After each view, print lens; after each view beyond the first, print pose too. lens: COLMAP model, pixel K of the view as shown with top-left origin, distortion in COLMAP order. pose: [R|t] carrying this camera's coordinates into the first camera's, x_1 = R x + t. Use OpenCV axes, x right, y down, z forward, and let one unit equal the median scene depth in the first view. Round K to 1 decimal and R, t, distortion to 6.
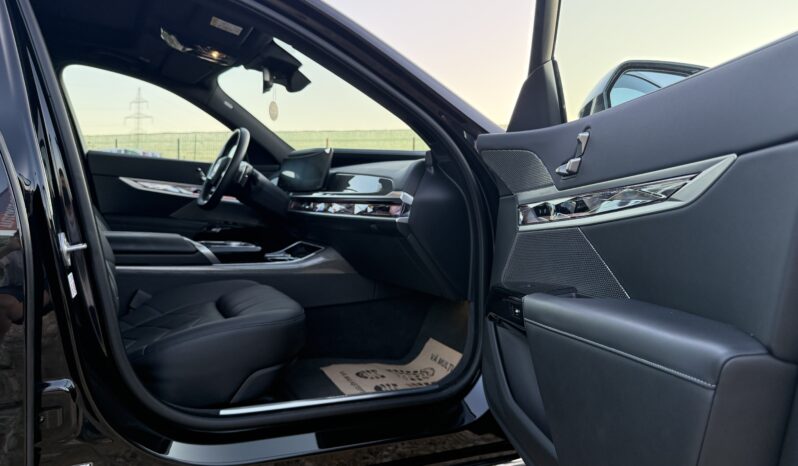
lens RADIAL K [[563.9, 0, 399.0], [0, 563.9, 233.0], [0, 0, 1]] dist [0.080170, -0.178794]
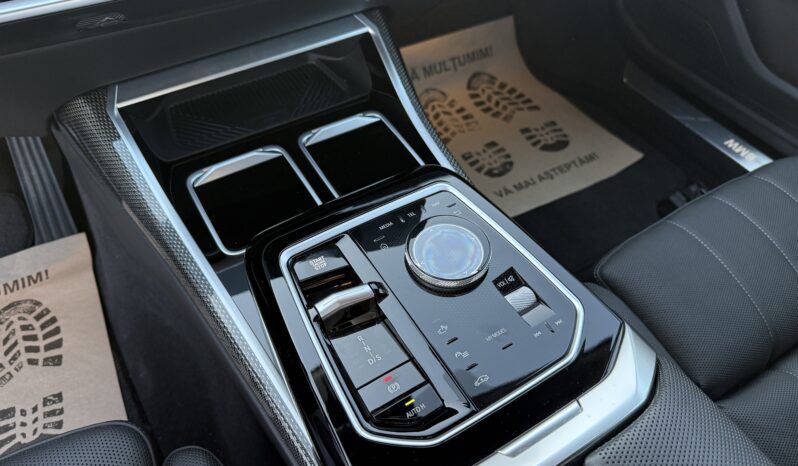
lens RADIAL K [[563.9, 0, 399.0], [0, 563.9, 233.0], [0, 0, 1]] dist [0.080170, -0.178794]
pose [[-0.054930, -0.803768, 0.592402, -0.425852], [0.033559, 0.591476, 0.805624, -0.159306], [-0.997926, 0.064133, -0.005516, 1.063946]]
